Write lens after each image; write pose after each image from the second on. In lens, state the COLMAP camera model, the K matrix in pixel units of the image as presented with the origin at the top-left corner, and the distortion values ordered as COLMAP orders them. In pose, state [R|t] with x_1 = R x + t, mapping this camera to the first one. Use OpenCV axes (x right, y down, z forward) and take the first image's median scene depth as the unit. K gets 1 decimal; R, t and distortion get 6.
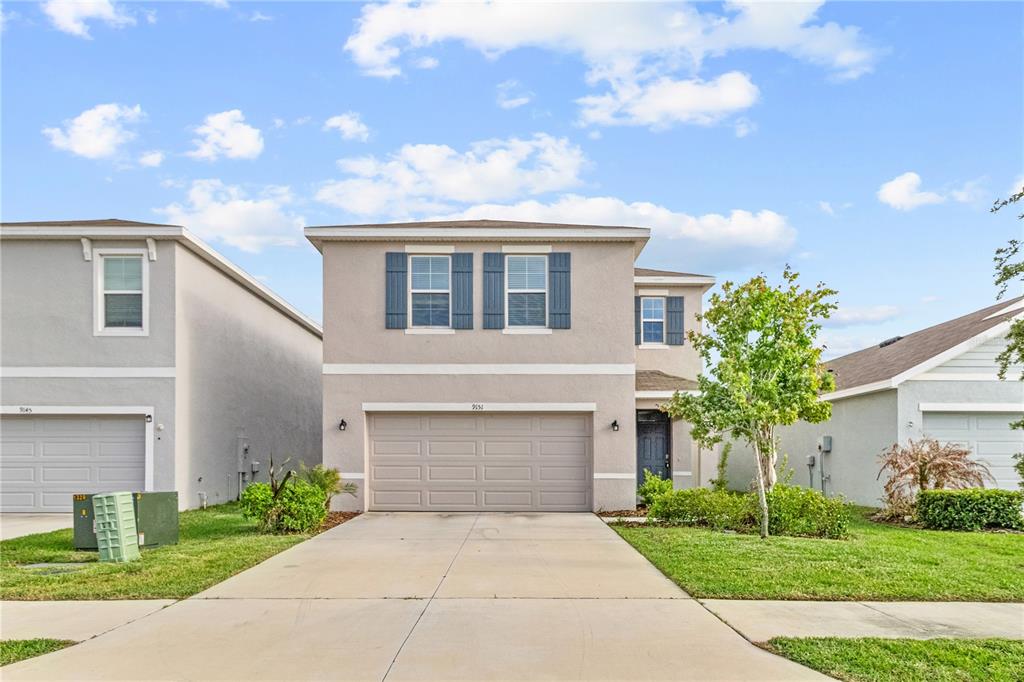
lens RADIAL K [[835.6, 0, 511.8], [0, 835.6, 344.3], [0, 0, 1]] dist [0.001797, 0.001381]
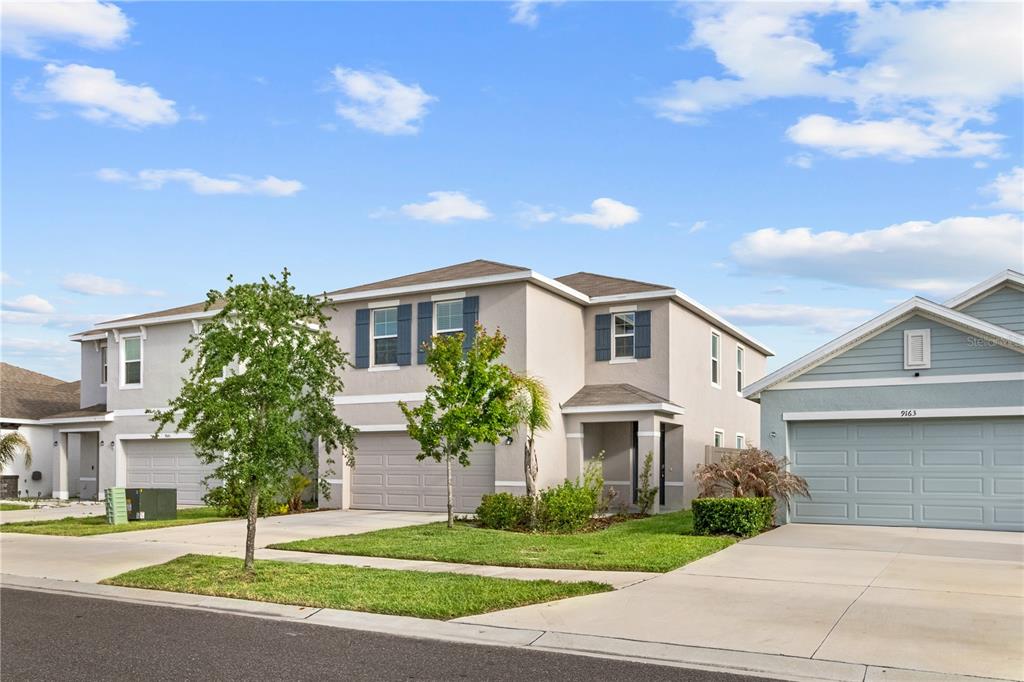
lens RADIAL K [[806.7, 0, 512.1], [0, 806.7, 337.5], [0, 0, 1]] dist [-0.012569, 0.001260]
pose [[0.878732, -0.075170, -0.471358, 0.653519], [0.063036, 0.997148, -0.041506, 0.000741], [0.473134, 0.006760, 0.880965, 0.006725]]
